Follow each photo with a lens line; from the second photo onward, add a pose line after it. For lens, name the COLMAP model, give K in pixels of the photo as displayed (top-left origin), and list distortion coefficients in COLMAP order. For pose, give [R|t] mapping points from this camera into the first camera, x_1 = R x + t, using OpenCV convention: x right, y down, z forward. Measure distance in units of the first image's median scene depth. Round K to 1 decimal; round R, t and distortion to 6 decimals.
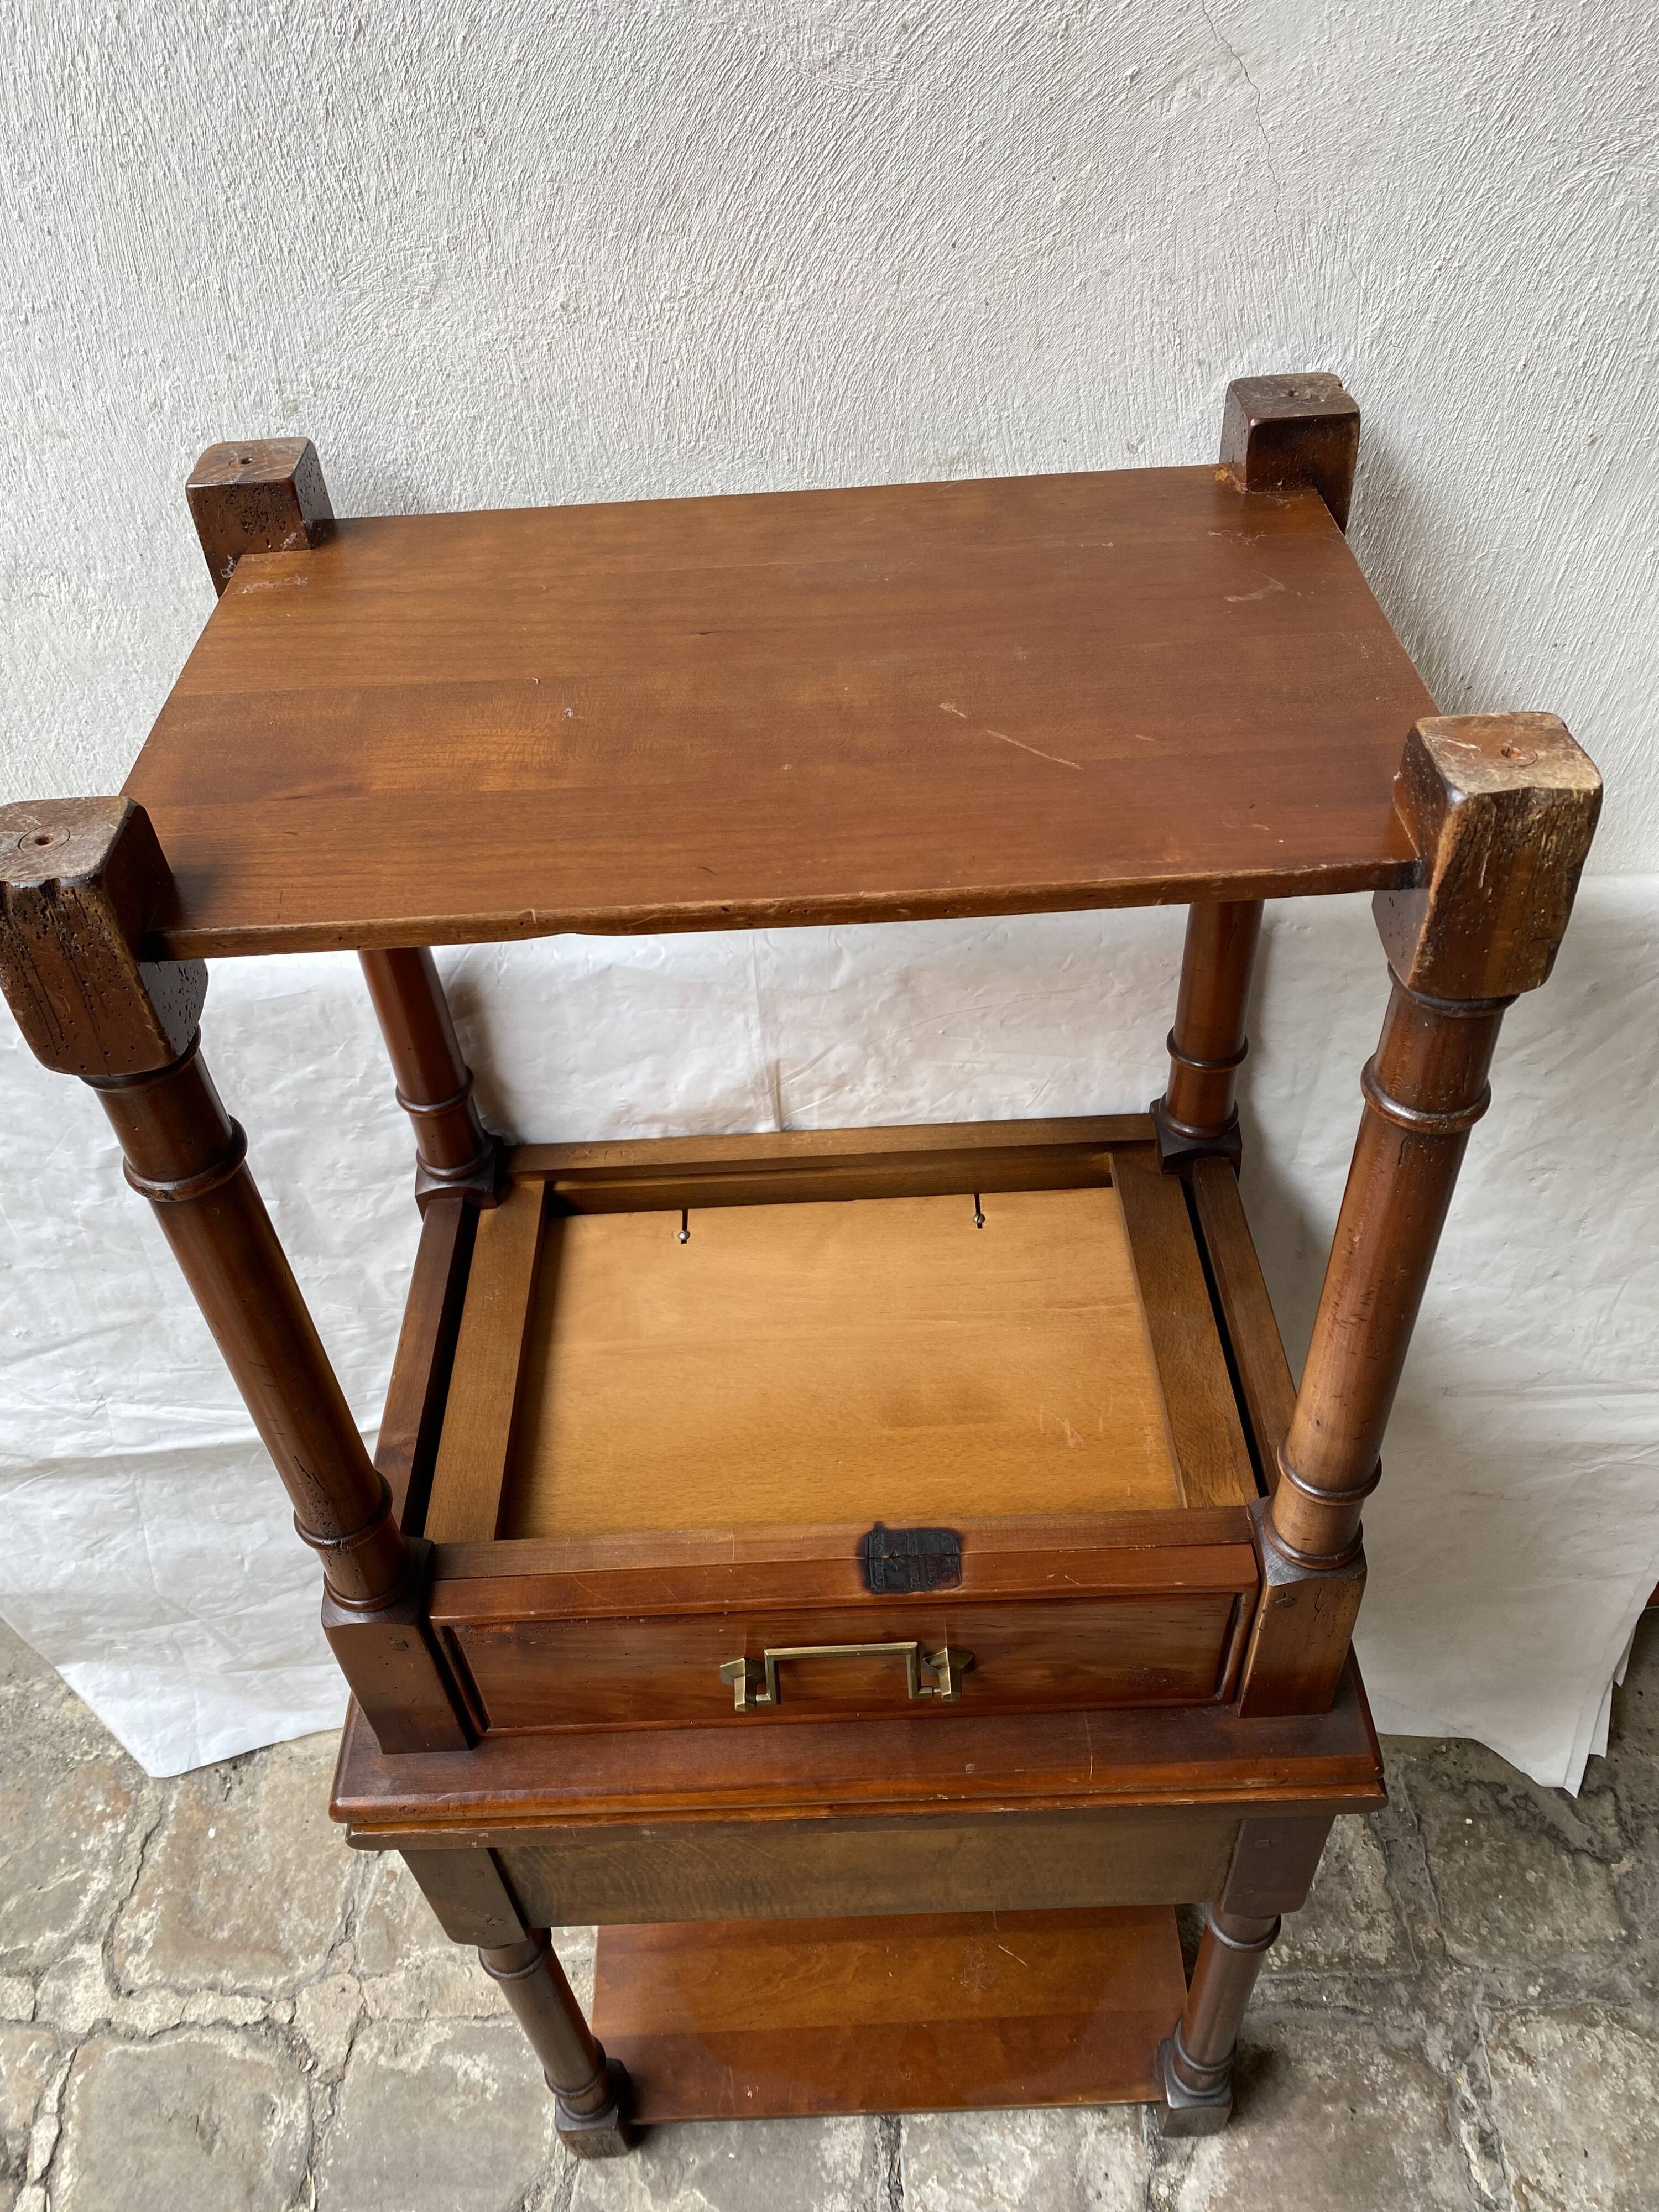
lens RADIAL K [[1762.3, 0, 820.6], [0, 1762.3, 1100.0], [0, 0, 1]] dist [0.025414, -0.028672]
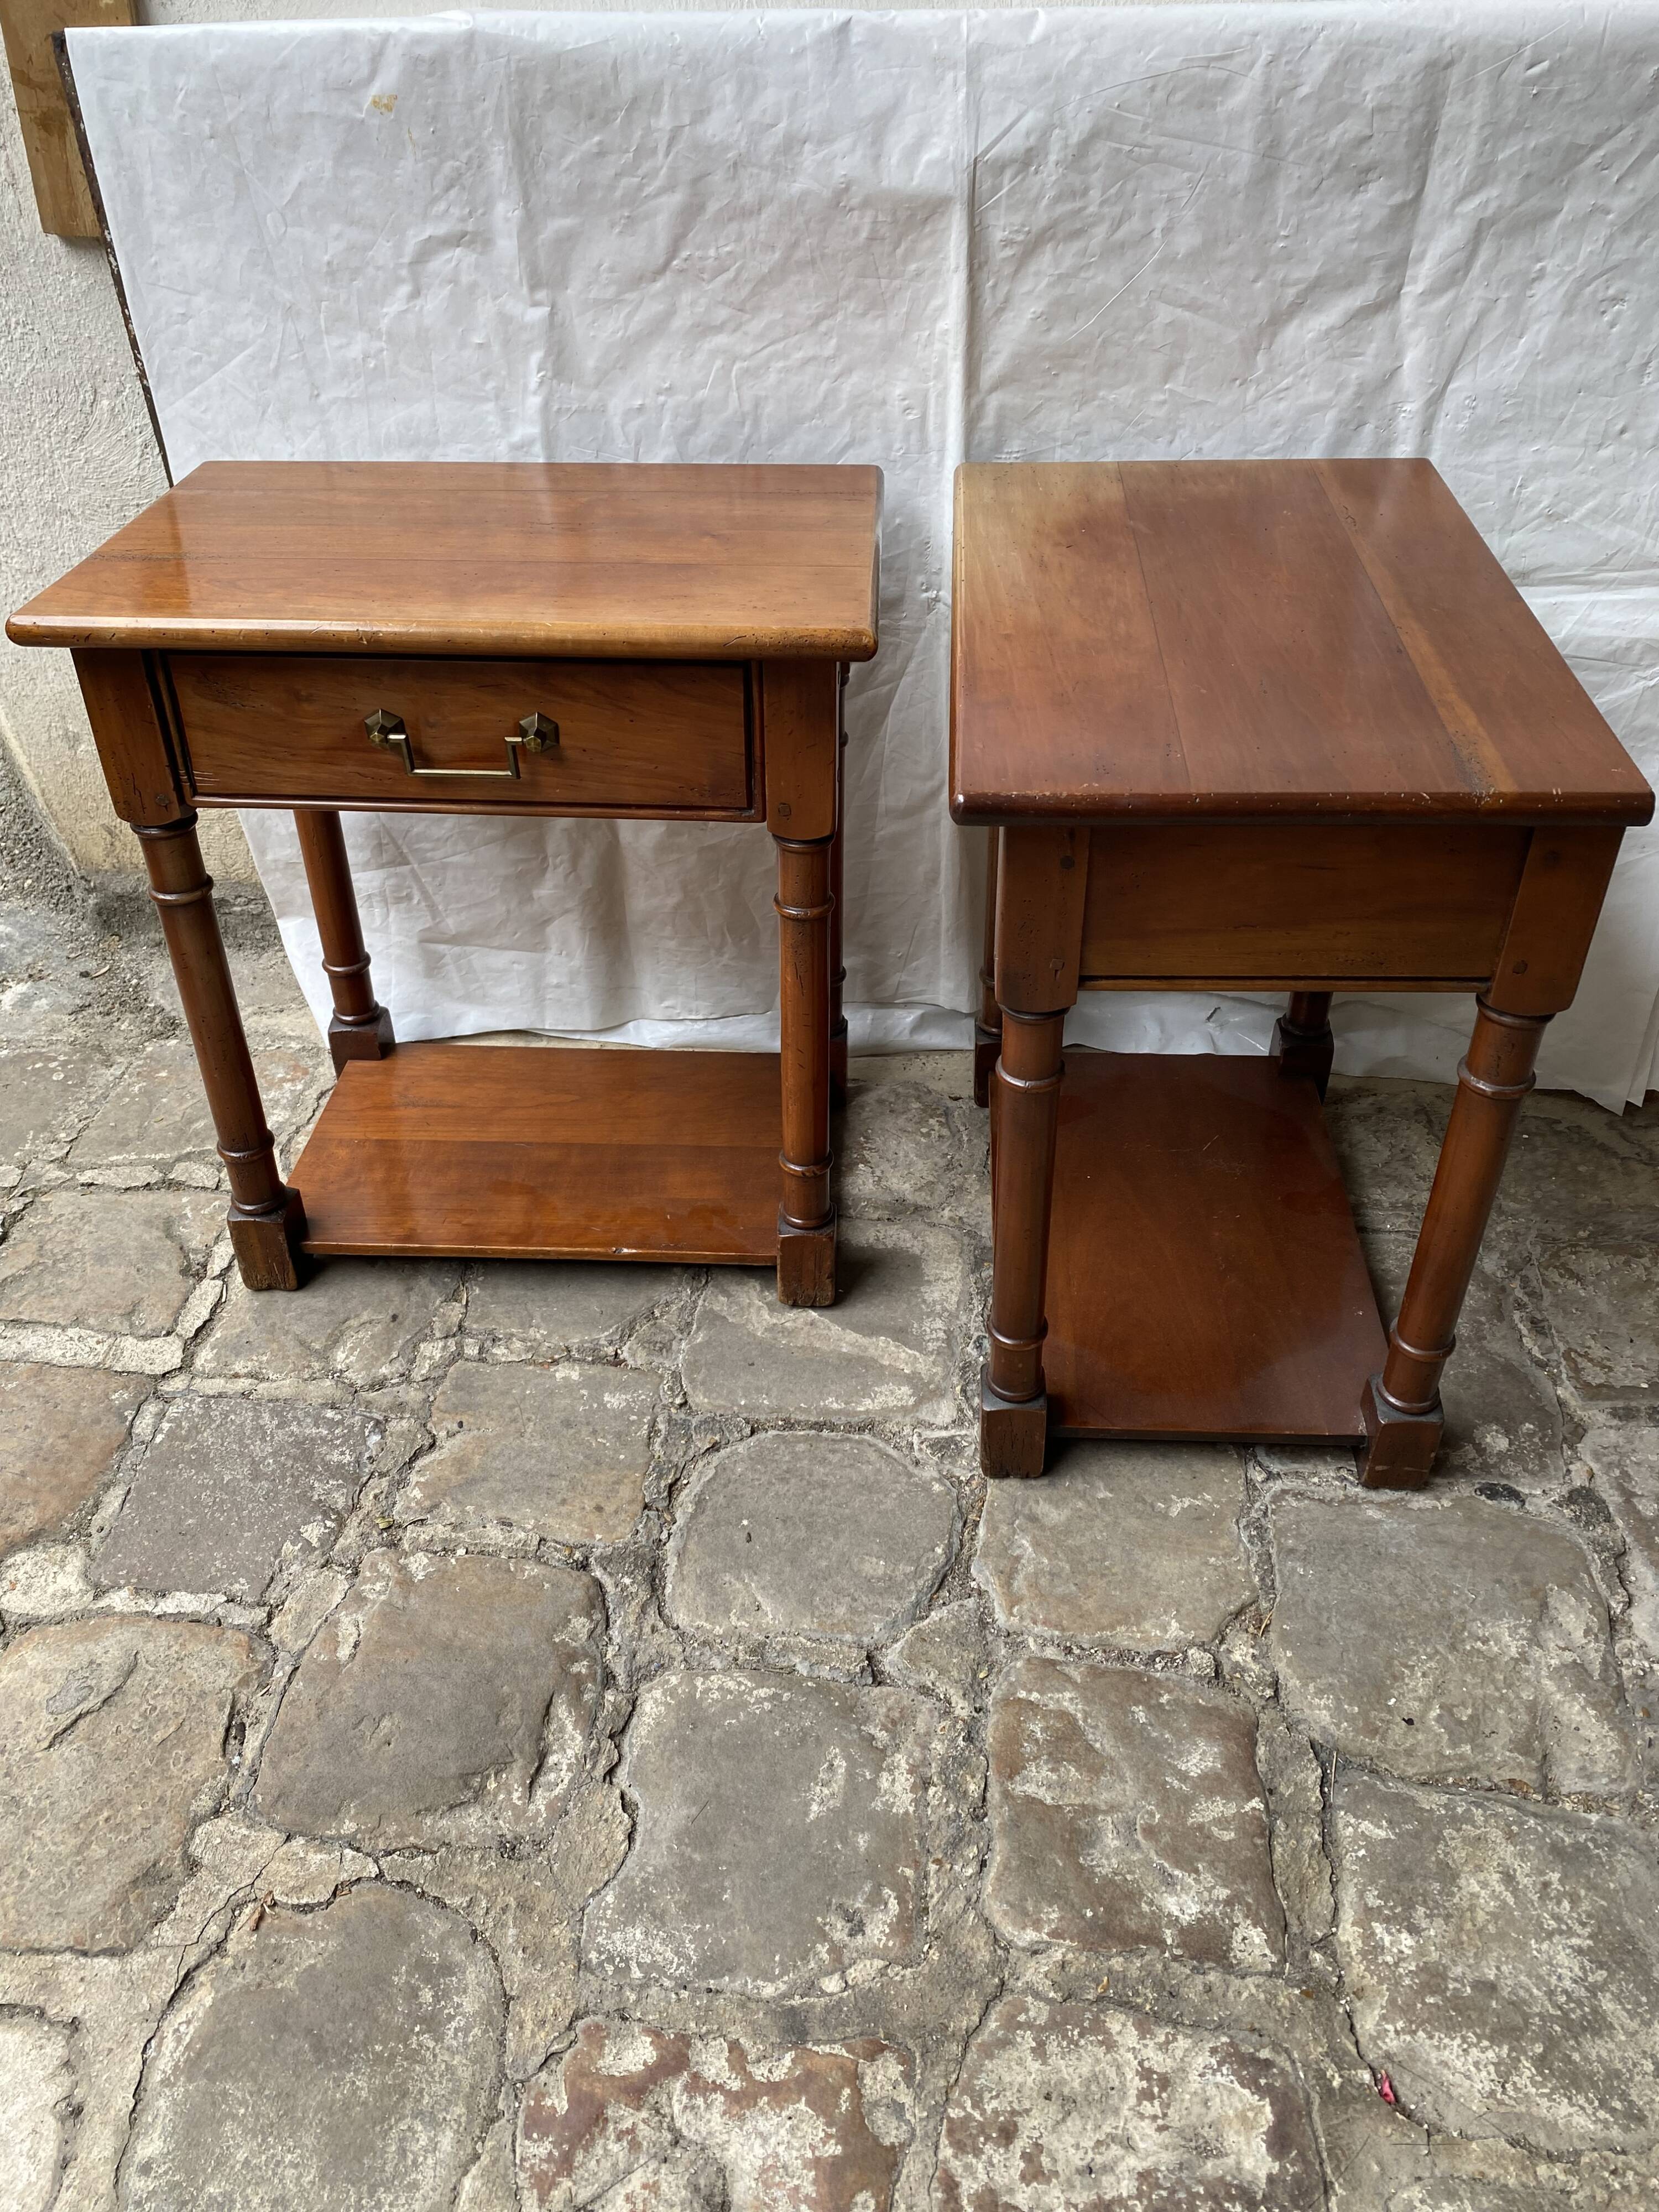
lens RADIAL K [[1762.3, 0, 798.0], [0, 1762.3, 1084.8], [0, 0, 1]] dist [0.025414, -0.028672]
pose [[0.996523, 0.071946, -0.042021, -0.039775], [-0.076689, 0.989182, -0.125047, 0.603737], [0.032570, 0.127835, 0.991261, -0.106146]]
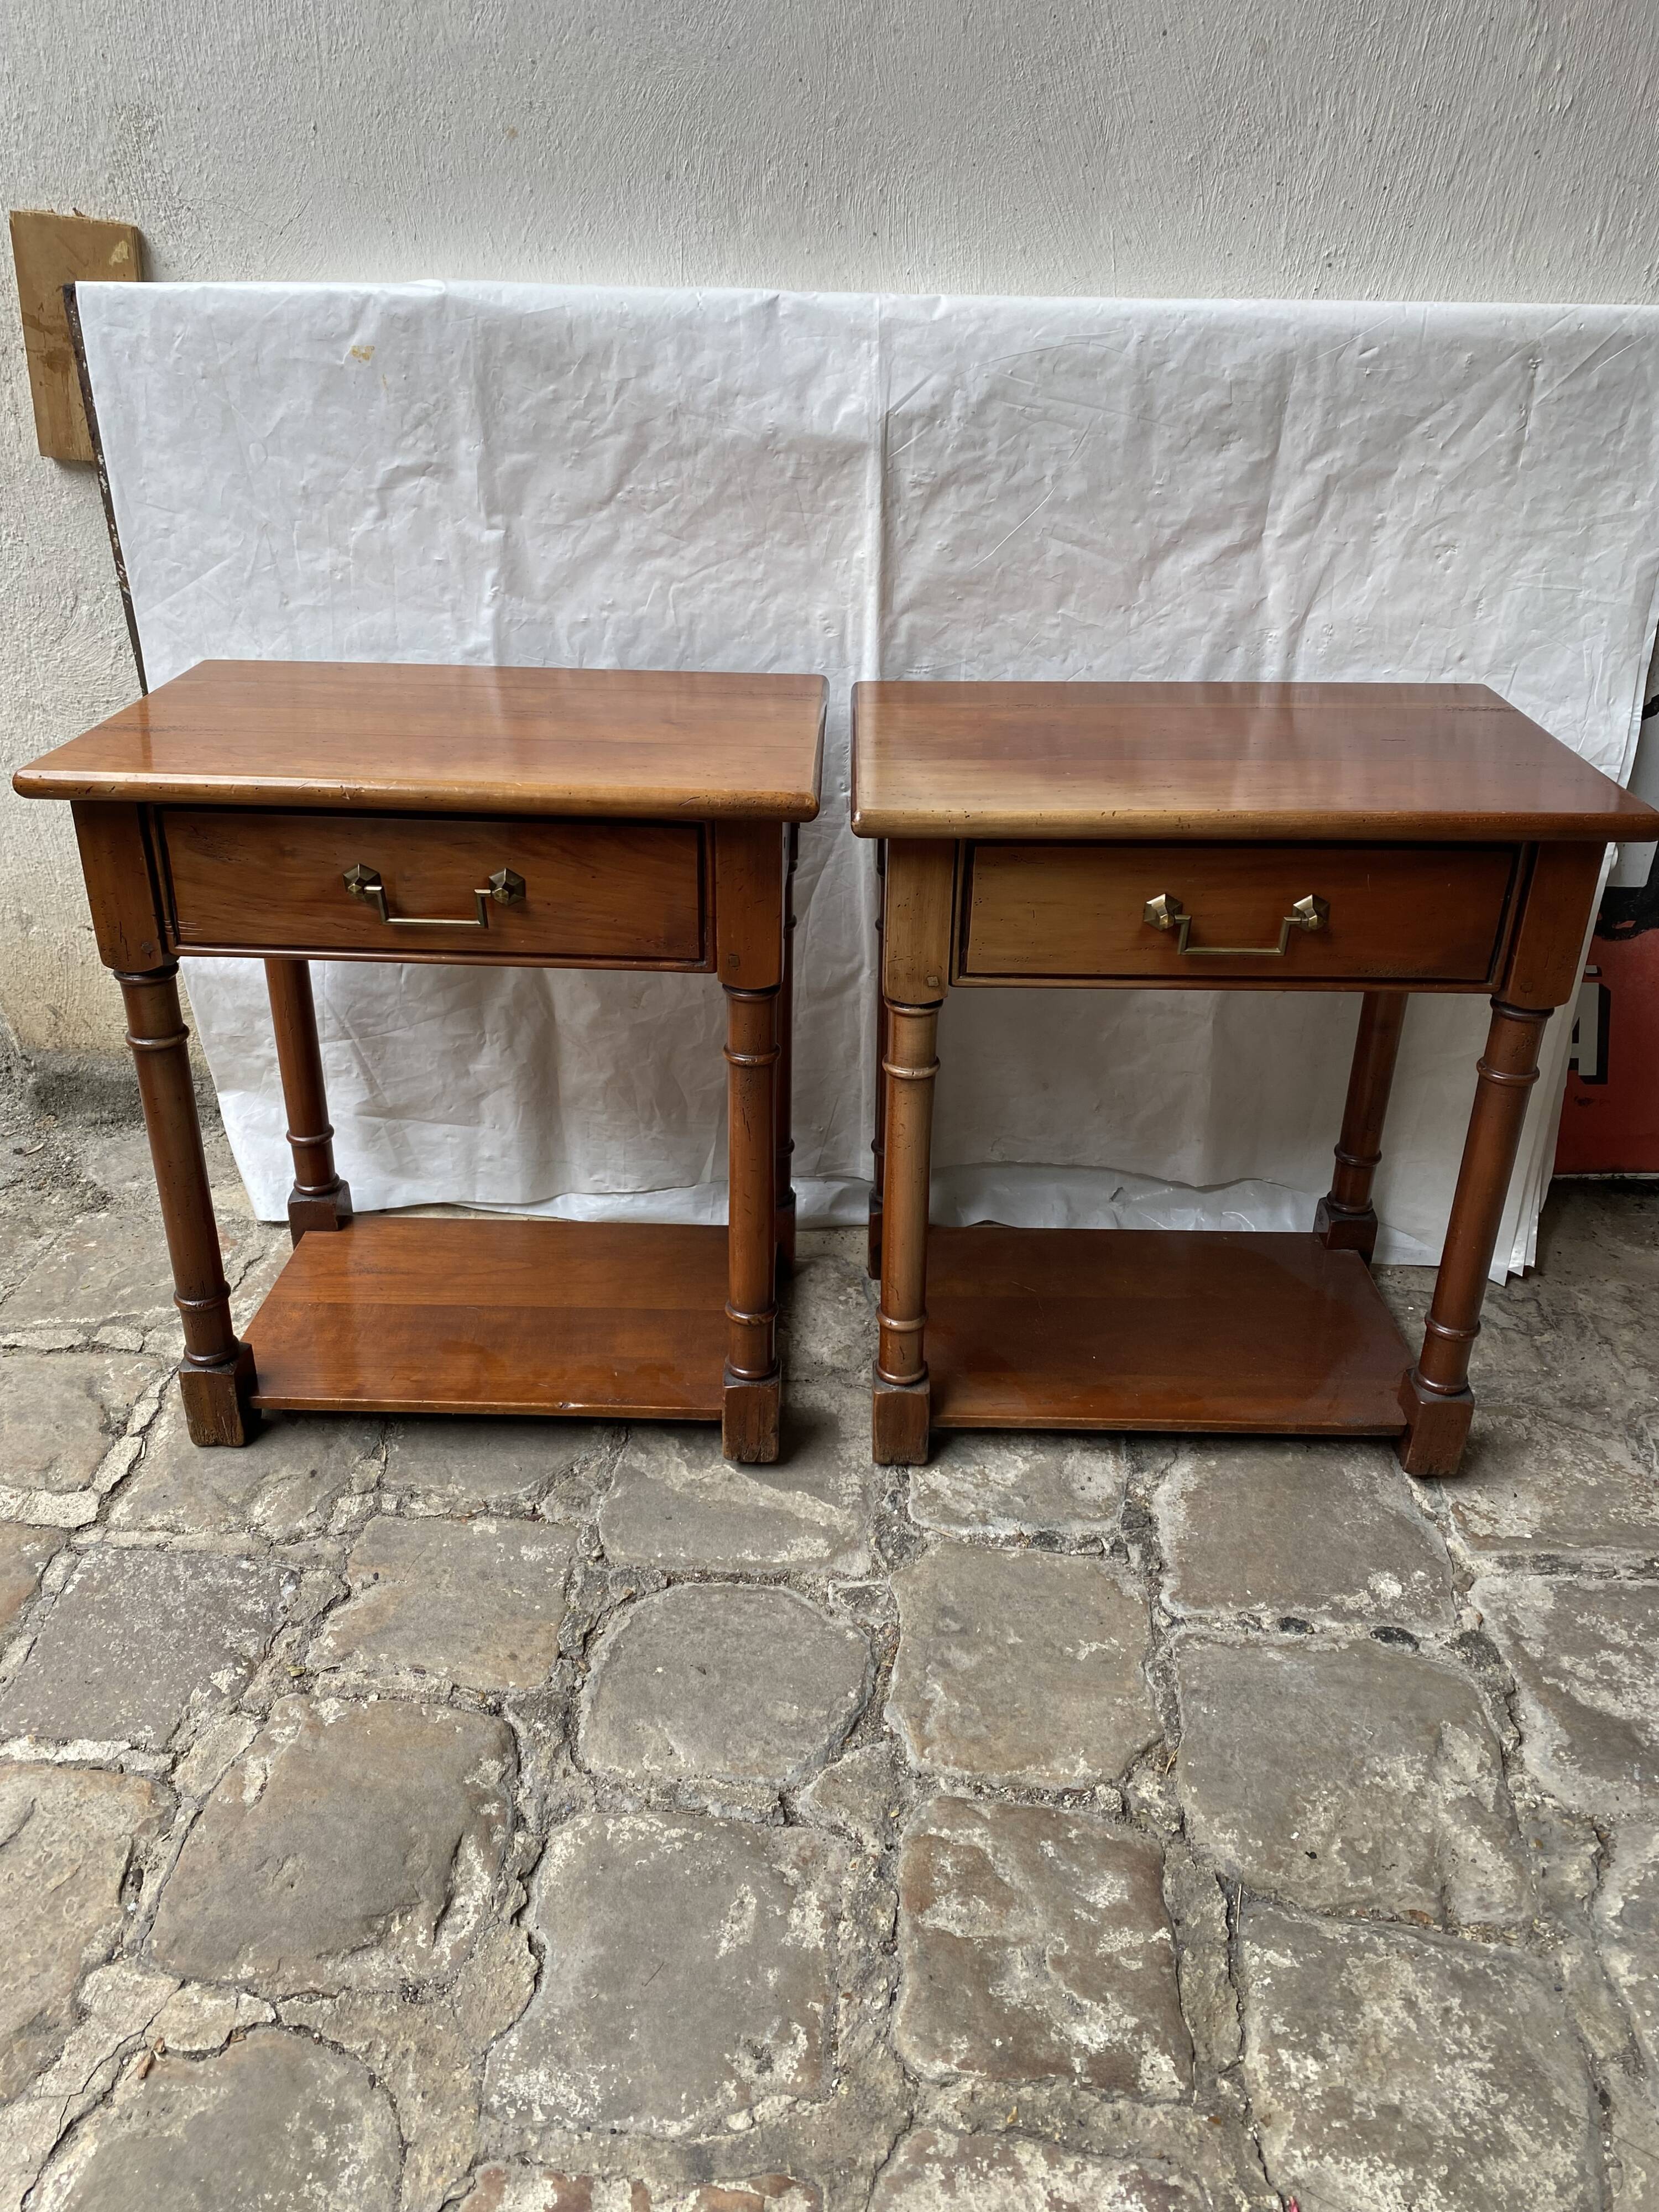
lens RADIAL K [[1762.3, 0, 819.2], [0, 1762.3, 1062.8], [0, 0, 1]] dist [0.025414, -0.028672]
pose [[0.996919, 0.078434, -0.000766, -0.030070], [-0.075479, 0.956613, -0.281416, 0.669969], [-0.021340, 0.280606, 0.959586, -0.147204]]
